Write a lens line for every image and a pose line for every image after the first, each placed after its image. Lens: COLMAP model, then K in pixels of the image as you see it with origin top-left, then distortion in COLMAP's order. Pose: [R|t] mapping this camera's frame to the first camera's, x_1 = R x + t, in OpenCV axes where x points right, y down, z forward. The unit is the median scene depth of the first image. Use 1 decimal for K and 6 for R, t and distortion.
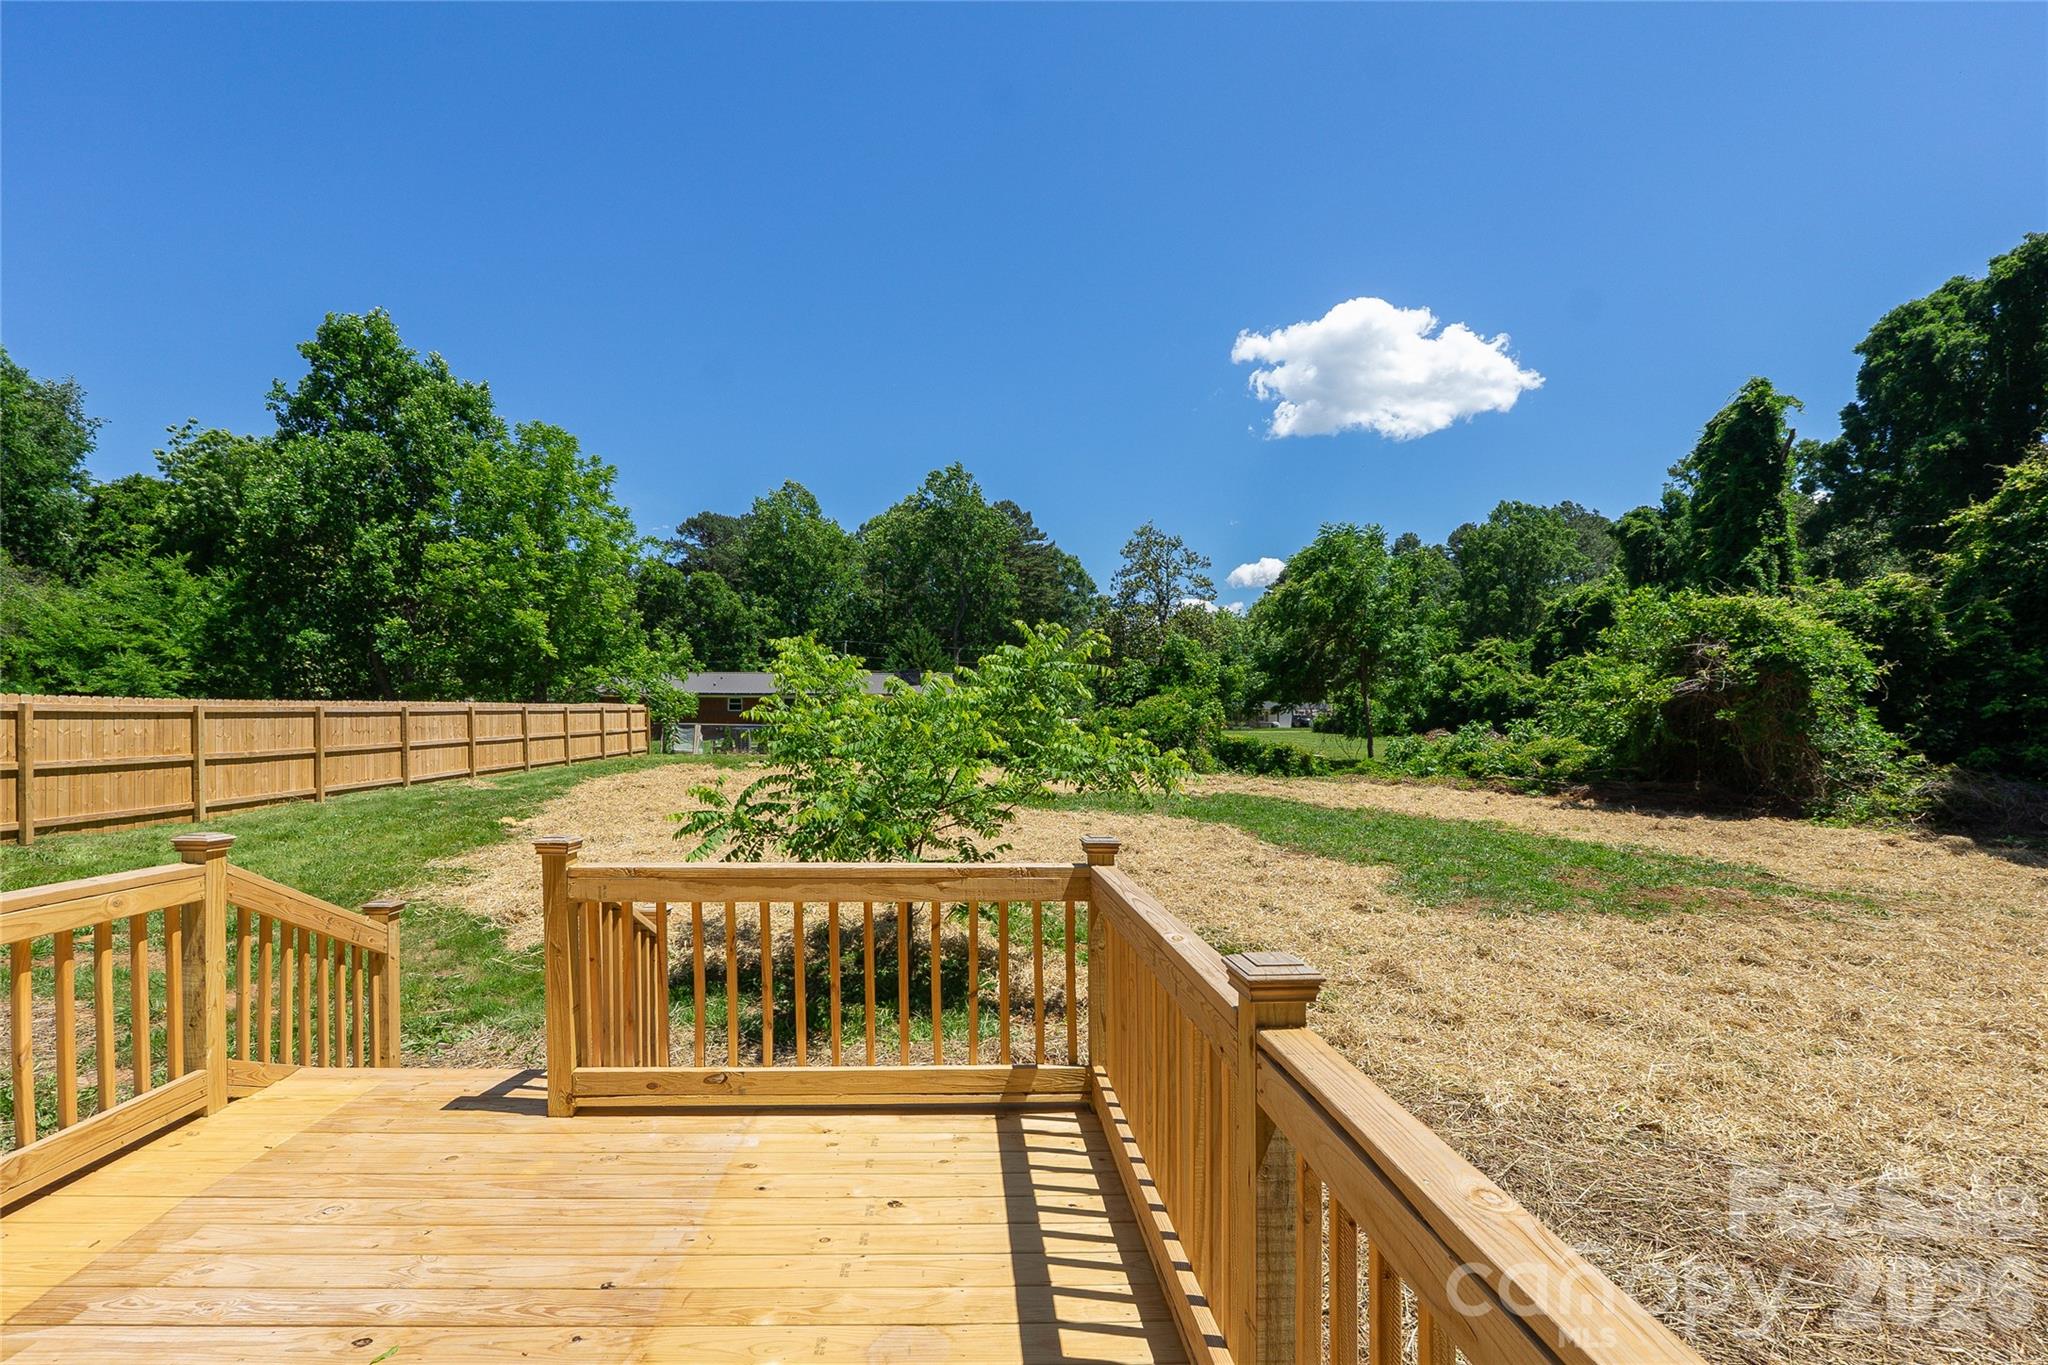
lens RADIAL K [[890.4, 0, 1022.0], [0, 890.4, 762.4], [0, 0, 1]] dist [-0.009097, 0.000084]
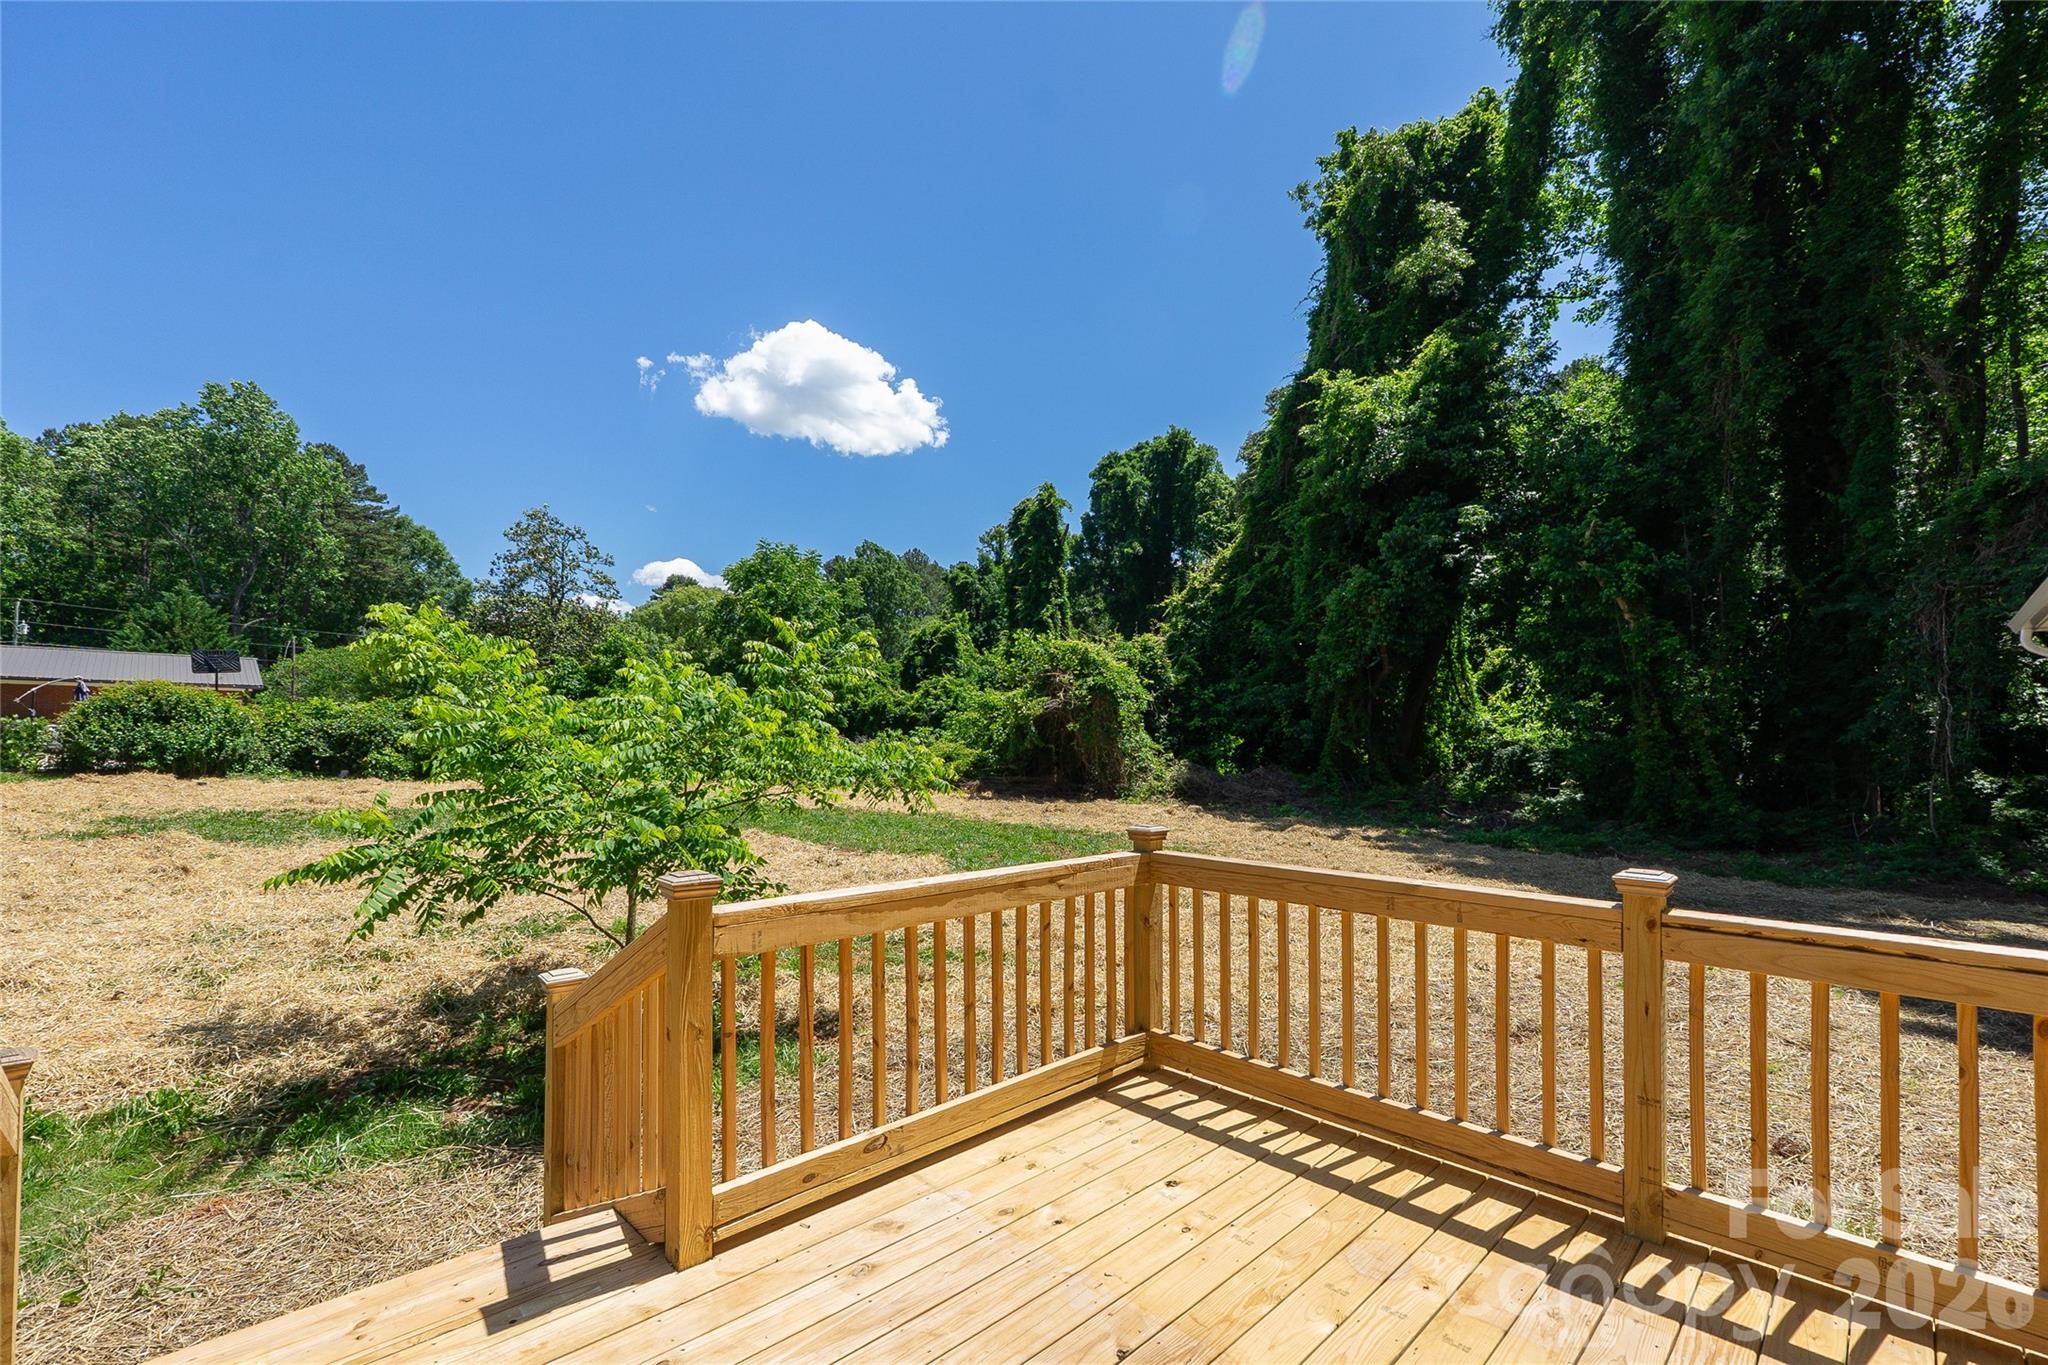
lens RADIAL K [[865.1, 0, 1026.3], [0, 865.1, 731.9], [0, 0, 1]] dist [-0.009023, -0.000047]
pose [[0.738903, 0.007281, 0.673773, -0.152506], [0.020877, 0.999214, -0.033693, -0.000617], [-0.673489, 0.038962, 0.738170, 0.054996]]
